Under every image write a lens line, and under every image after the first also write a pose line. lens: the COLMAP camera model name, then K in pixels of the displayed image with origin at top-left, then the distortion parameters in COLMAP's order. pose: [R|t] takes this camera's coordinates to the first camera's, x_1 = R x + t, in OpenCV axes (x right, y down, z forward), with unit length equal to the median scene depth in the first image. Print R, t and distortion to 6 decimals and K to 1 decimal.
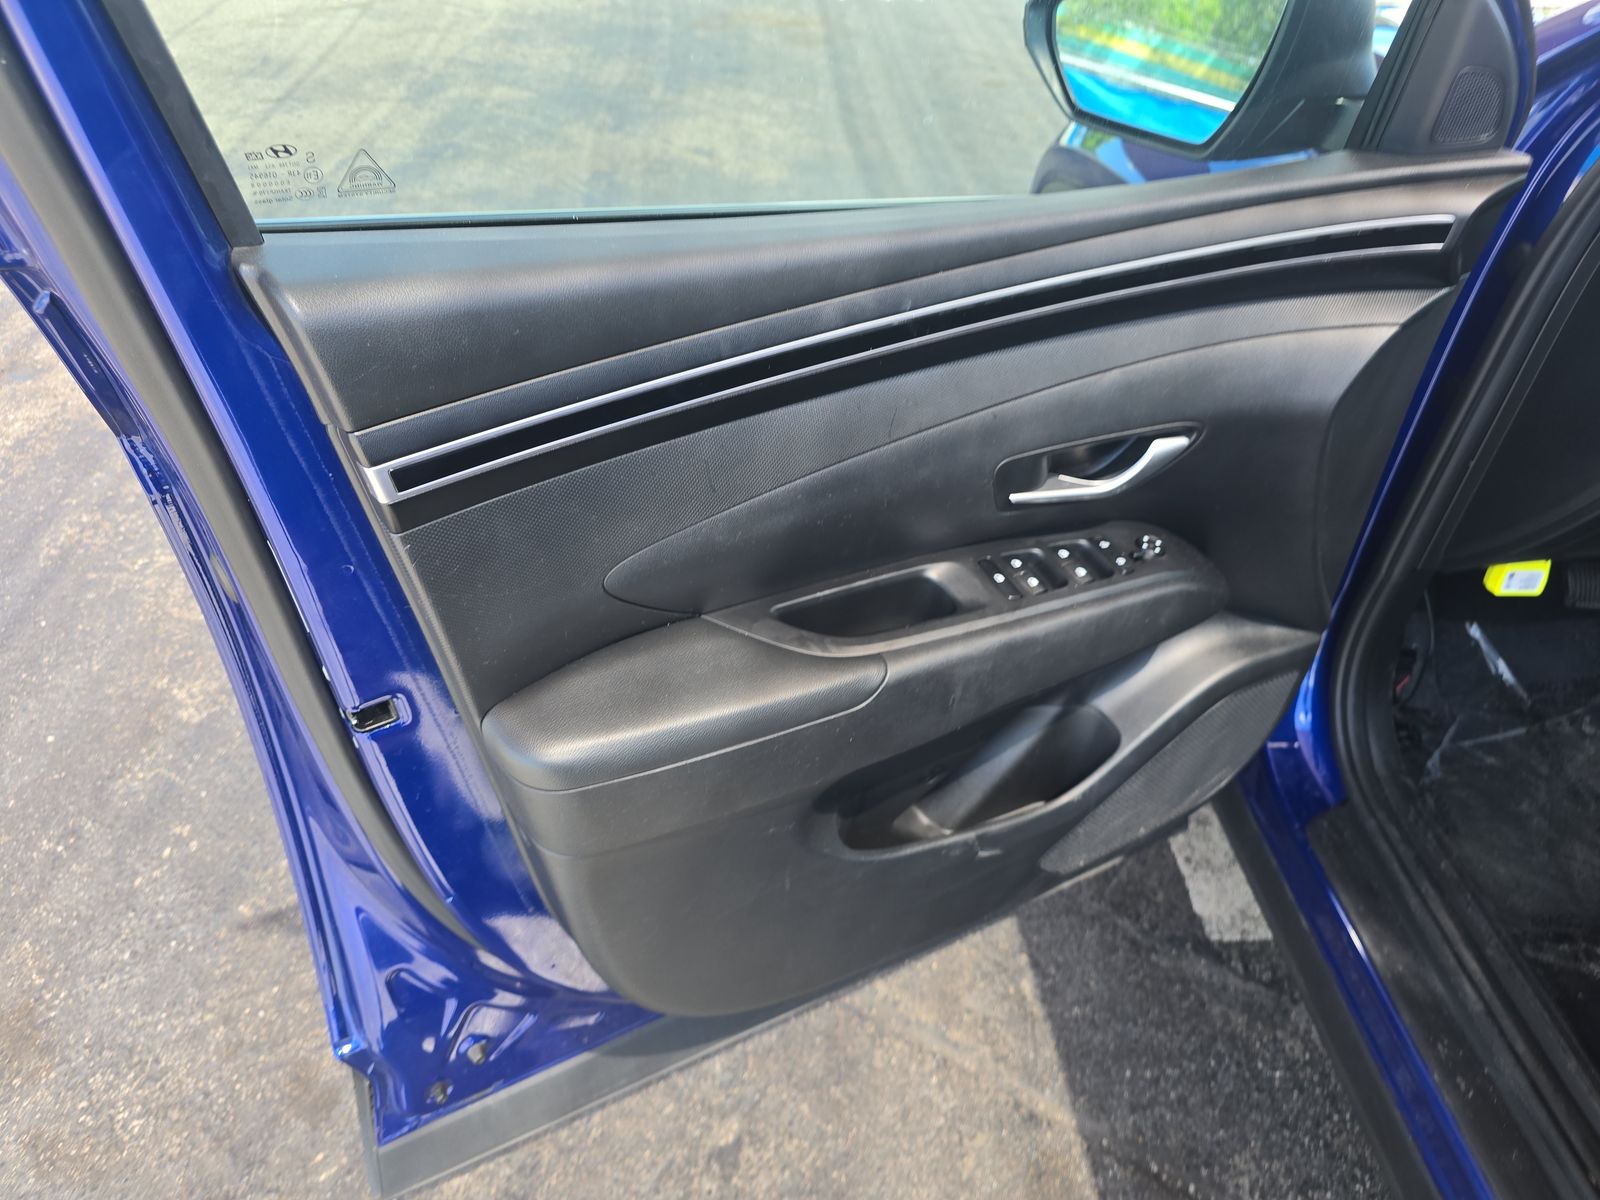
lens RADIAL K [[1073.1, 0, 800.0], [0, 1073.1, 600.0], [0, 0, 1]] dist [0.000702, -0.000767]
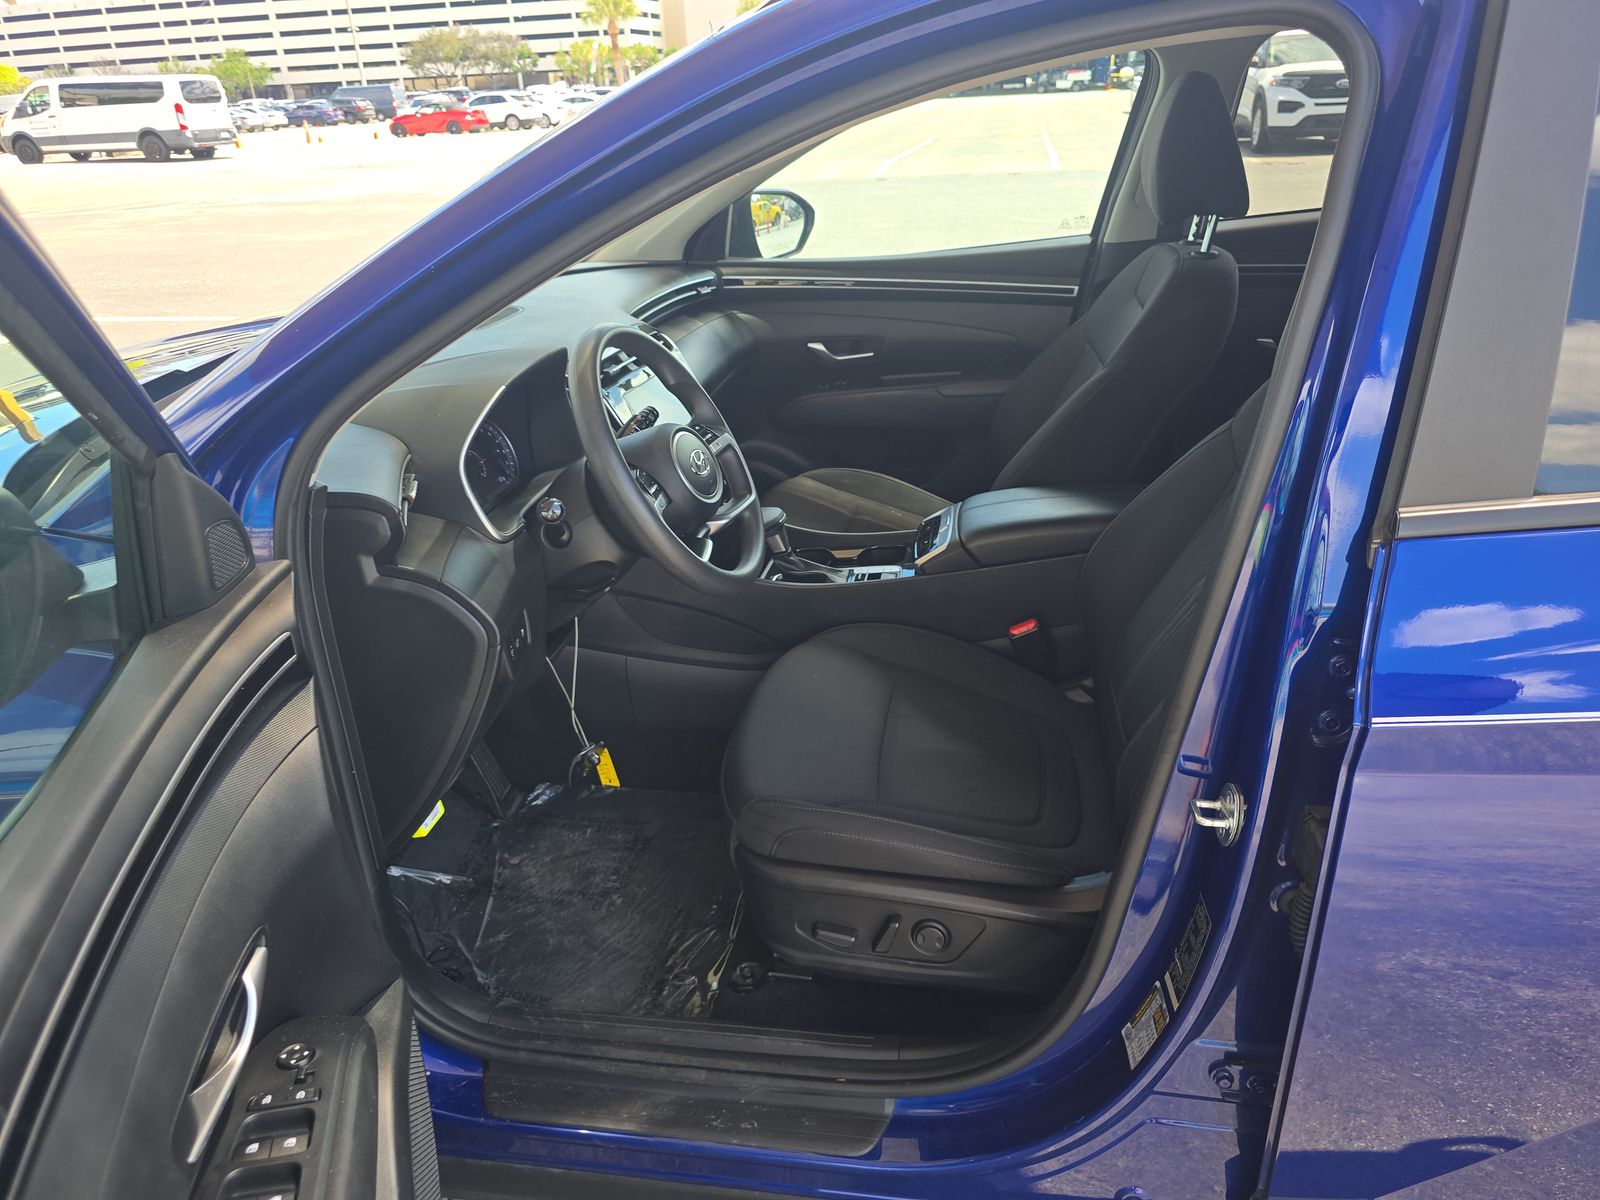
lens RADIAL K [[1073.1, 0, 800.0], [0, 1073.1, 600.0], [0, 0, 1]] dist [0.000702, -0.000767]
pose [[0.224531, -0.462101, 0.857933, -0.130530], [0.667177, 0.714600, 0.210290, -0.180816], [-0.710254, 0.525176, 0.468753, 0.073657]]
